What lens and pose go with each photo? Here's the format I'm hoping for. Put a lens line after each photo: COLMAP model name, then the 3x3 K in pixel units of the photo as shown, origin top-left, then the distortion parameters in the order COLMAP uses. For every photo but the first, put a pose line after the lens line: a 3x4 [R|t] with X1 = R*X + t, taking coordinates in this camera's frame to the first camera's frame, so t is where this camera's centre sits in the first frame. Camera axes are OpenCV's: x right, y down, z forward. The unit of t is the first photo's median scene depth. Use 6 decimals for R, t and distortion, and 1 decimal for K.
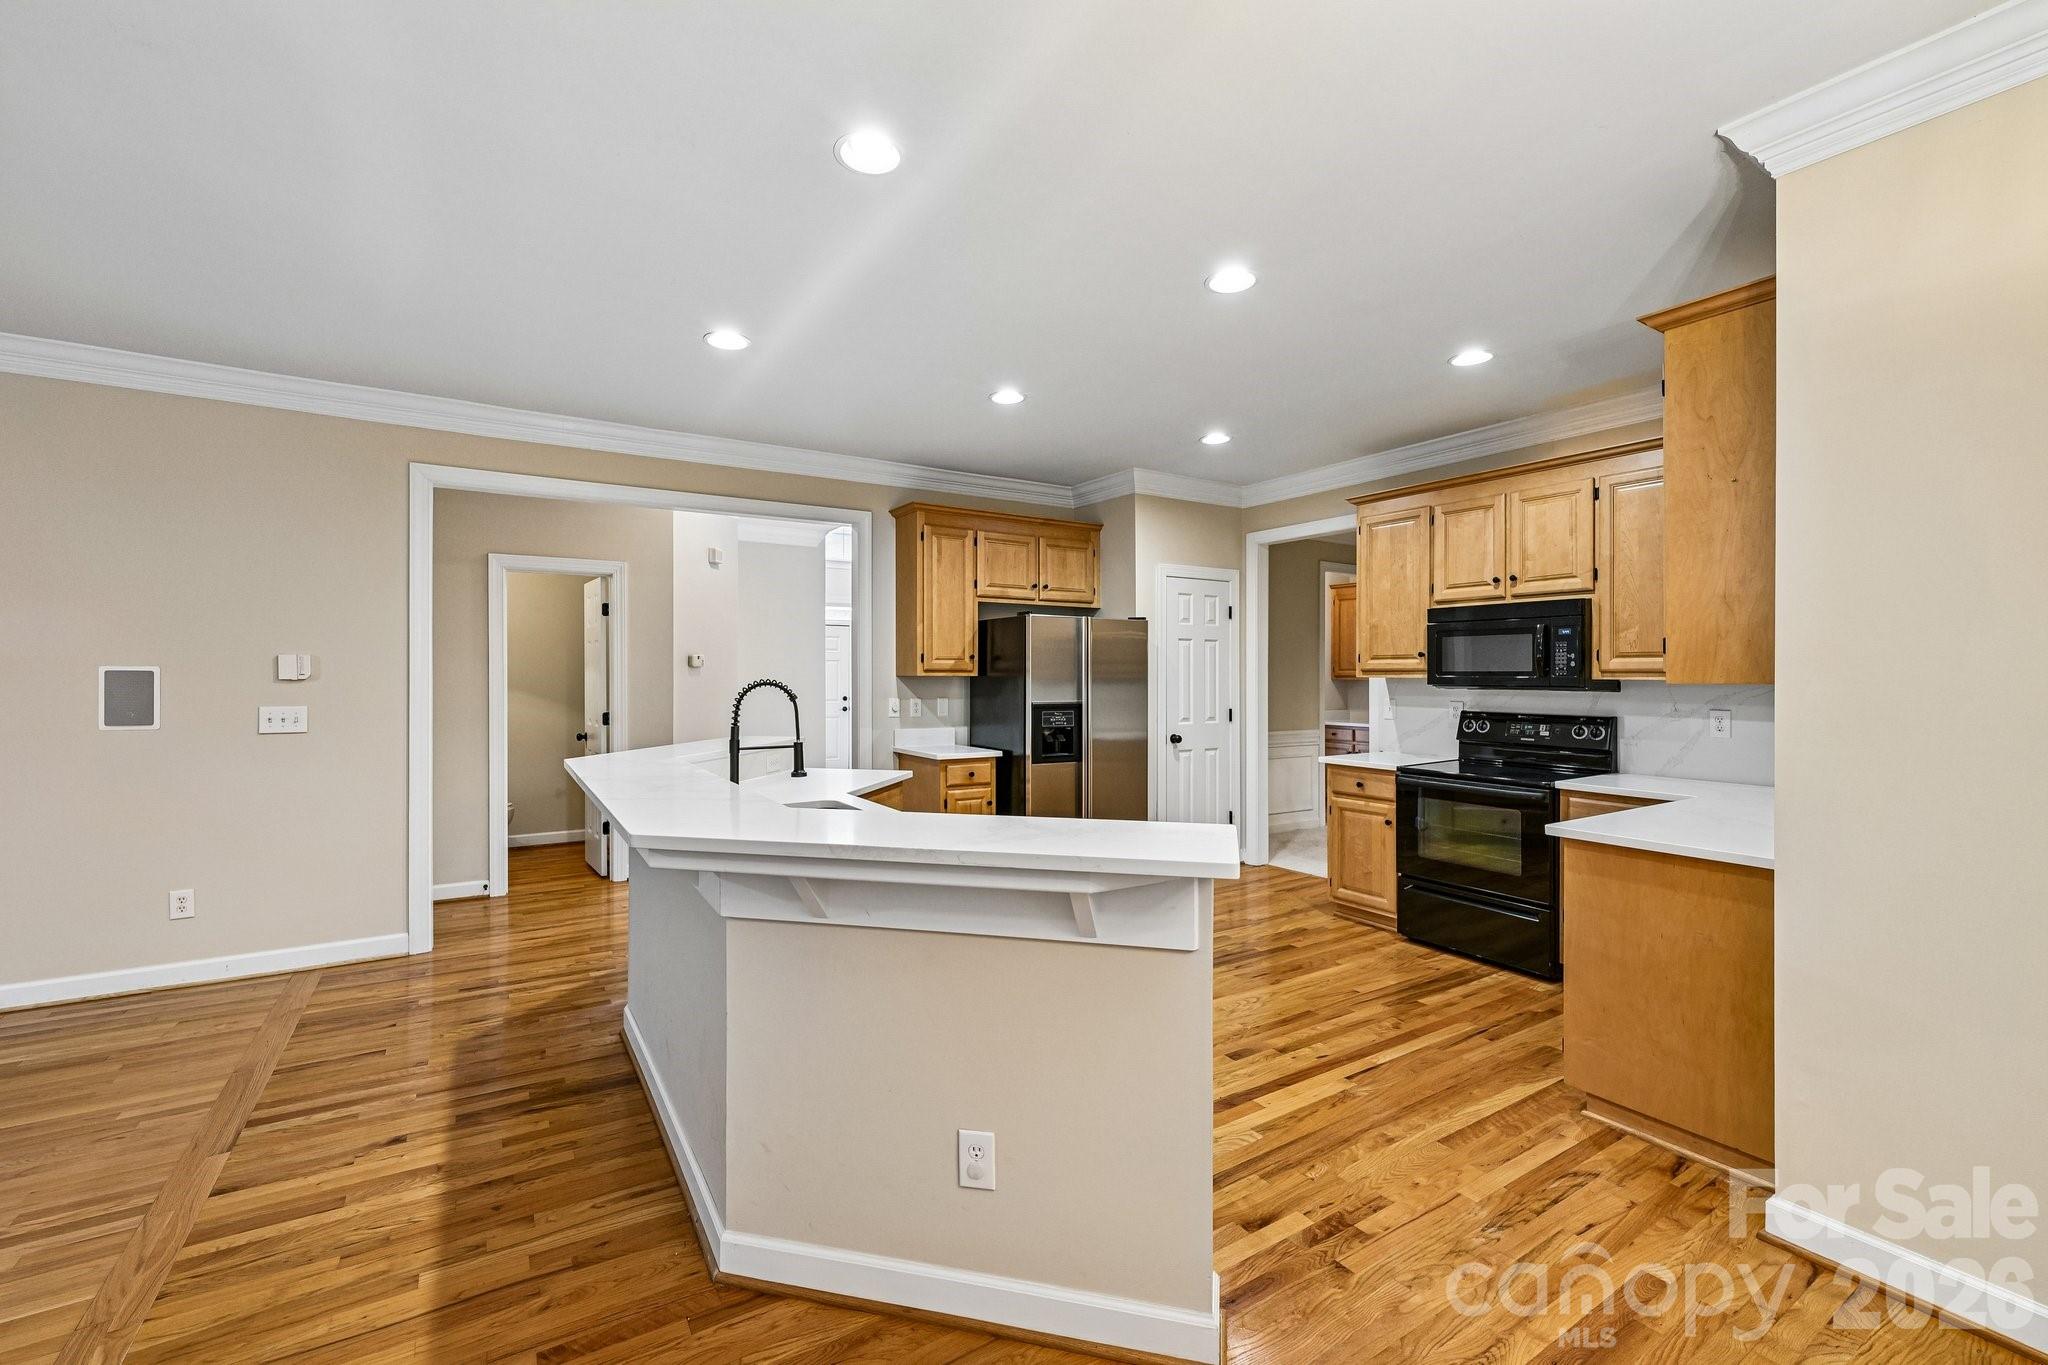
lens RADIAL K [[856.9, 0, 1018.0], [0, 856.9, 671.1], [0, 0, 1]] dist [-0.000205, -0.000204]
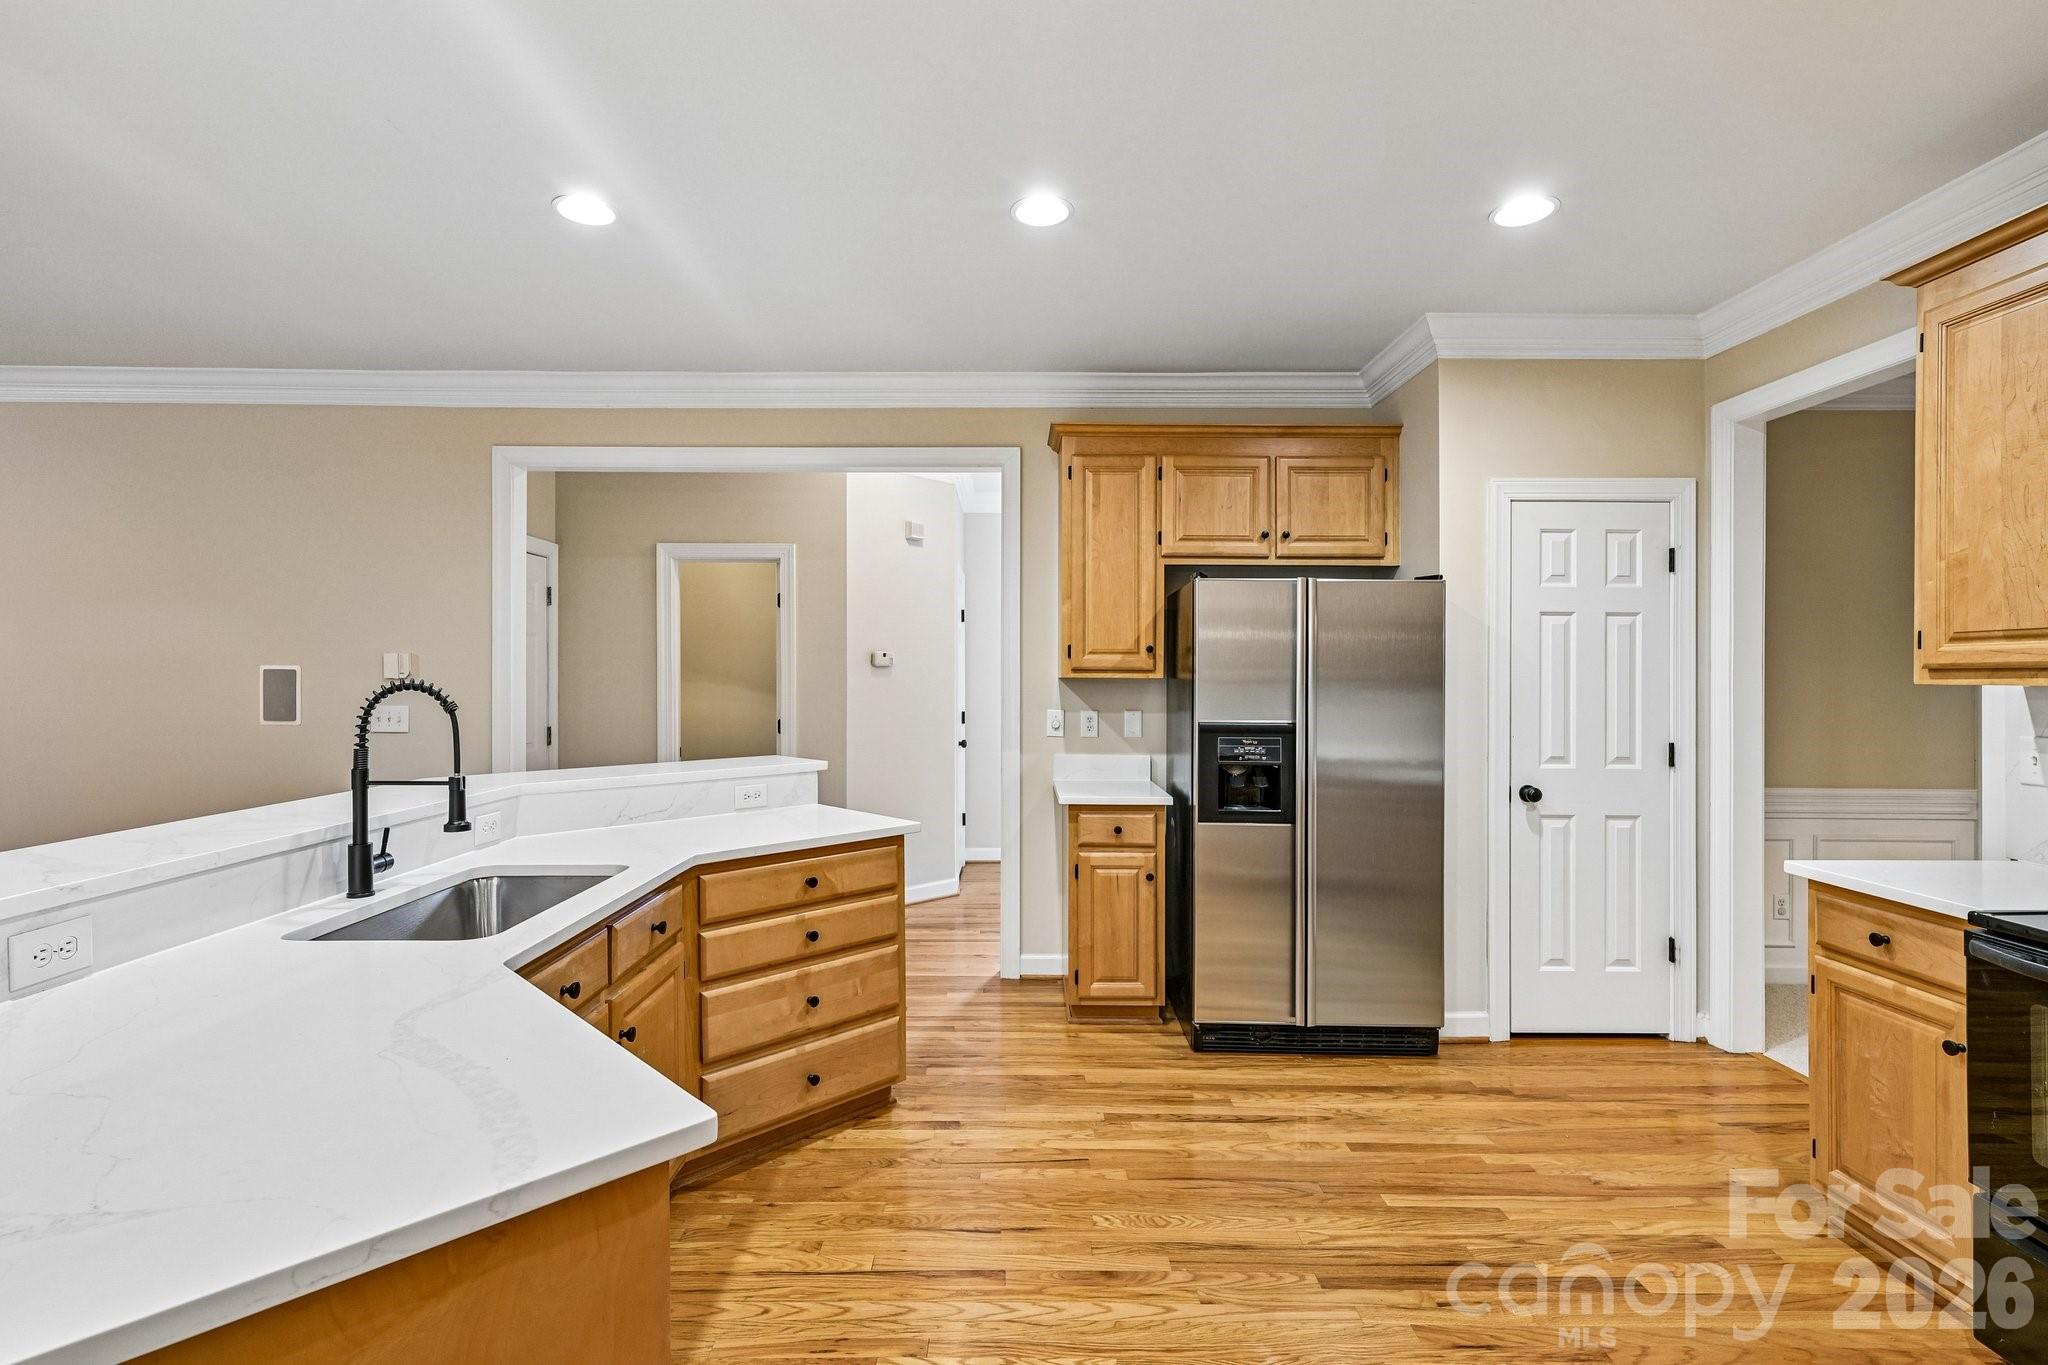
lens RADIAL K [[967.2, 0, 1009.3], [0, 967.2, 669.3], [0, 0, 1]] dist [0.000753, -0.000329]
pose [[0.842439, -0.001232, -0.538790, 0.304604], [-0.001644, 0.999987, -0.004857, 0.003114], [0.538789, 0.004977, 0.842426, 0.380116]]
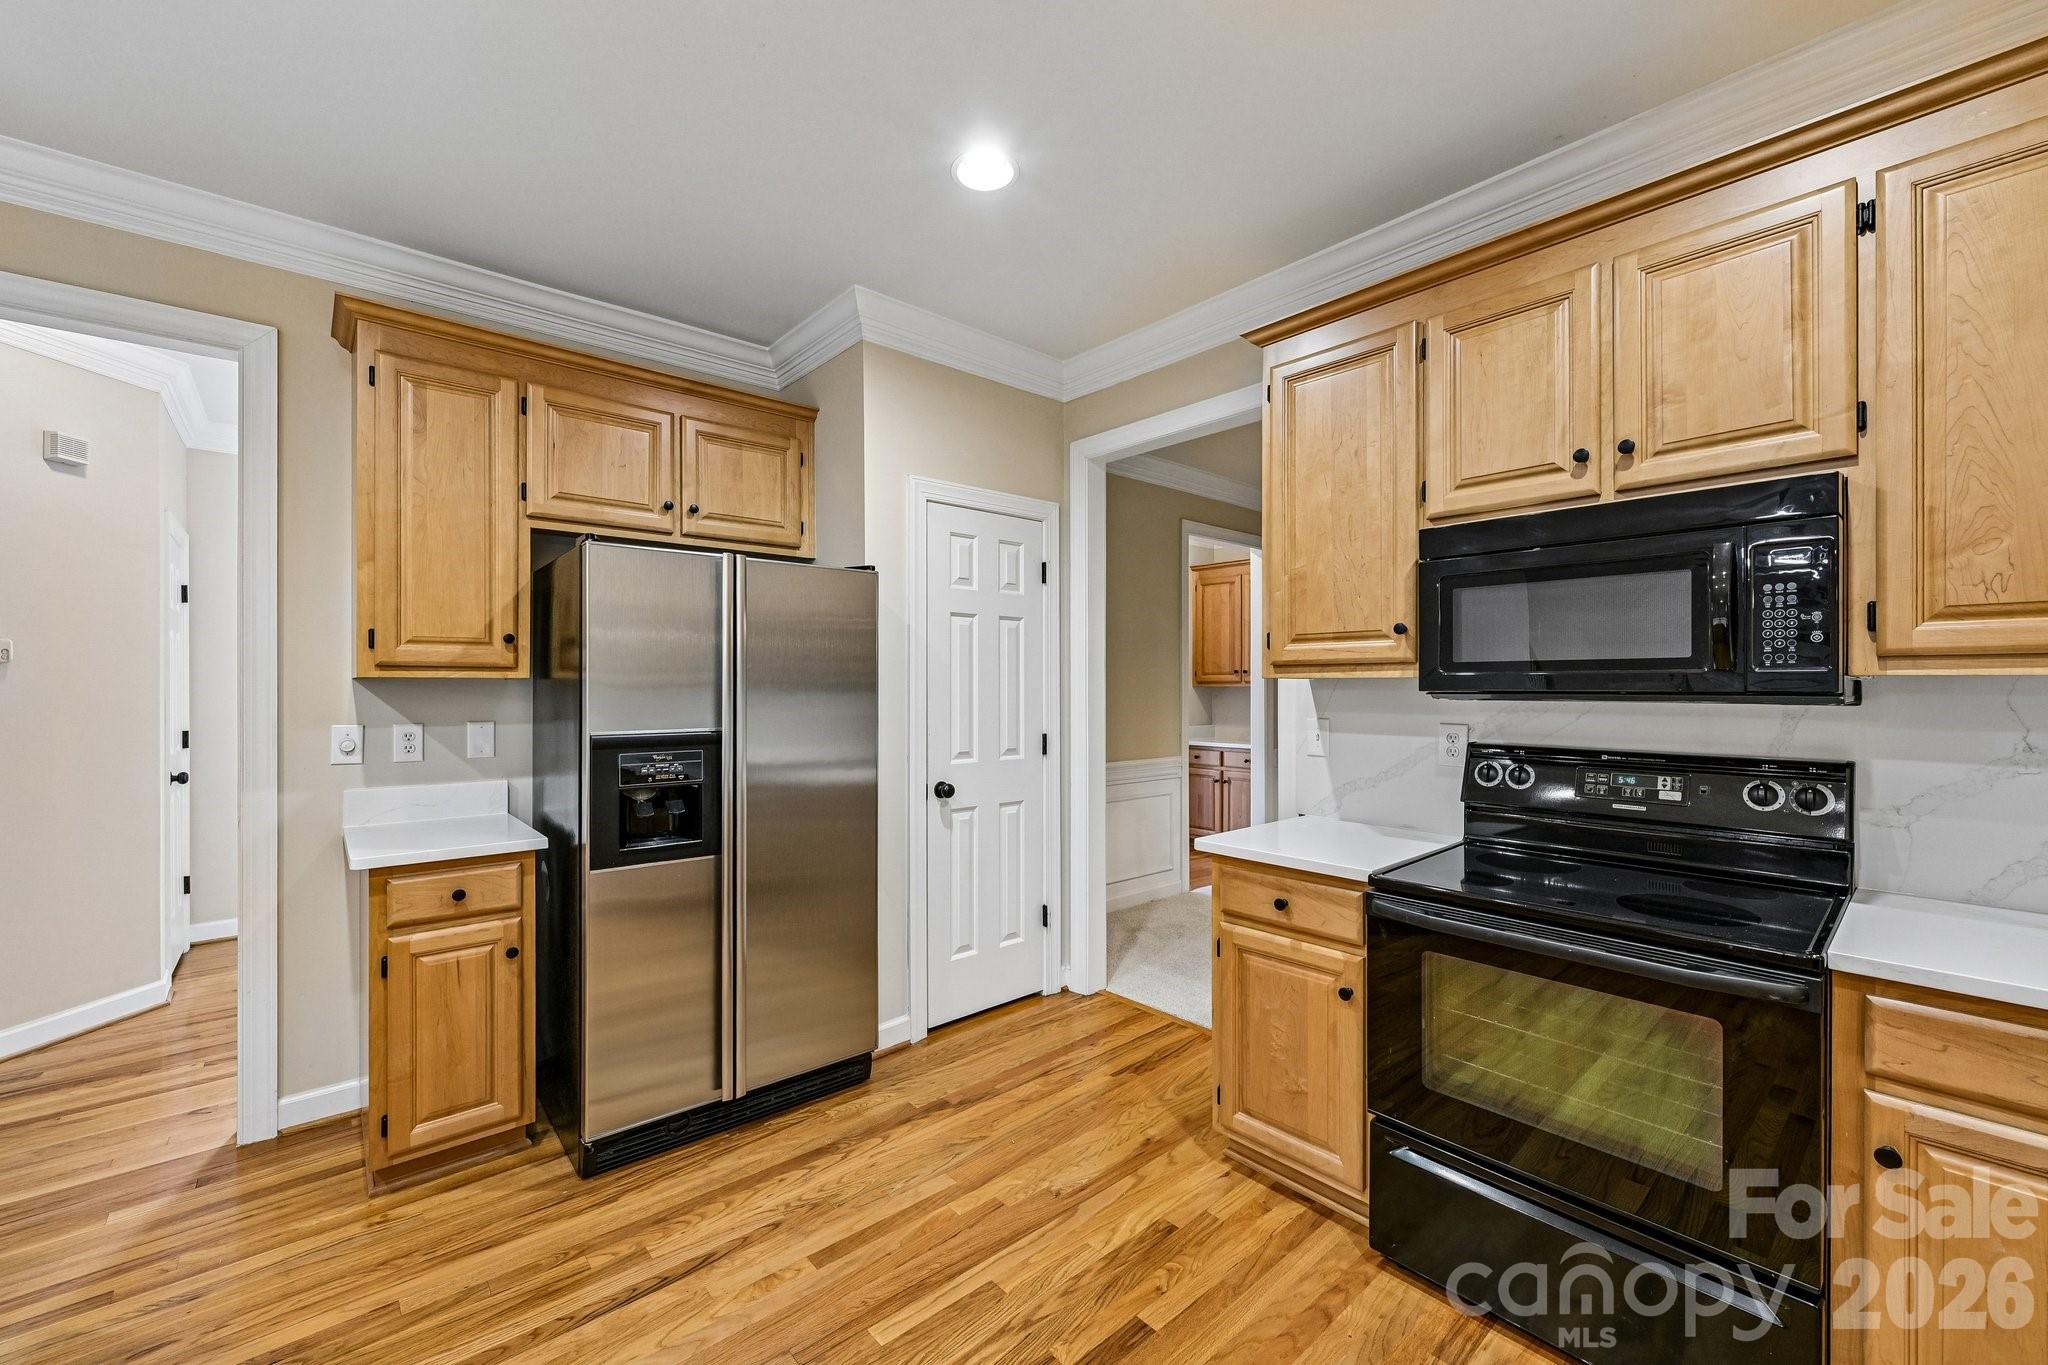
lens RADIAL K [[817.4, 0, 1015.2], [0, 817.4, 679.6], [0, 0, 1]] dist [-0.000081, -0.000268]
pose [[0.988700, -0.001853, 0.149897, 0.192833], [0.002273, 0.999994, -0.002631, 0.010304], [-0.149892, 0.002942, 0.988698, 0.594924]]
